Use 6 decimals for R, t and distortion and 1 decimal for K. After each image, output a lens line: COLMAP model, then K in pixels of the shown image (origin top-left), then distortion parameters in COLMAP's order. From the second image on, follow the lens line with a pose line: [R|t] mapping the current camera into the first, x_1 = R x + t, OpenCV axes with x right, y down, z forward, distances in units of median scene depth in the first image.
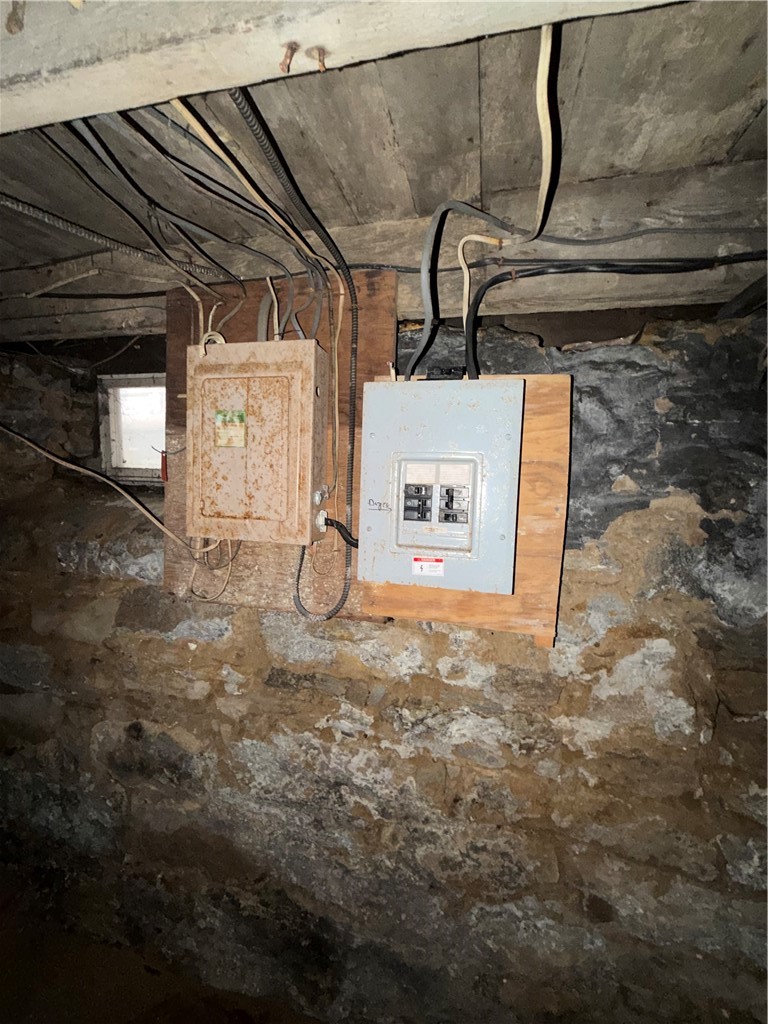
lens RADIAL K [[408.2, 0, 384.0], [0, 408.2, 508.0], [0, 0, 1]] dist [-0.001875, 0.000708]
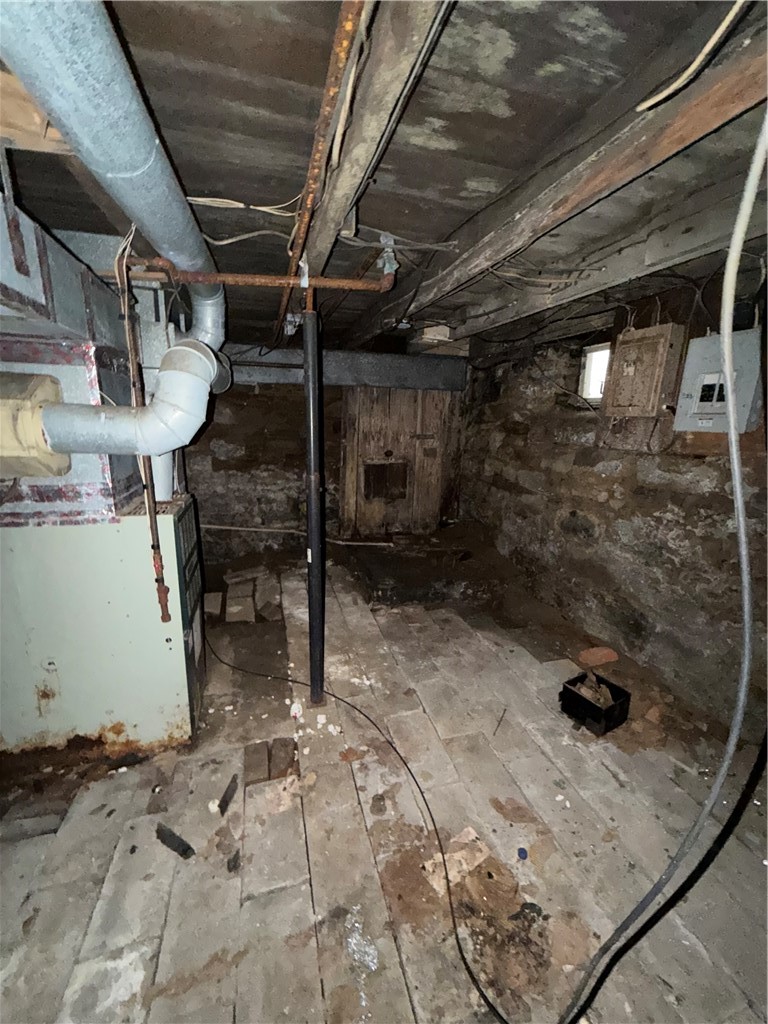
lens RADIAL K [[408.2, 0, 382.9], [0, 408.2, 510.9], [0, 0, 1]] dist [-0.001875, 0.000708]
pose [[0.506772, 0.176367, -0.843847, 0.861094], [-0.076968, 0.984197, 0.159477, 0.292917], [0.858638, -0.015869, 0.512338, -1.203126]]
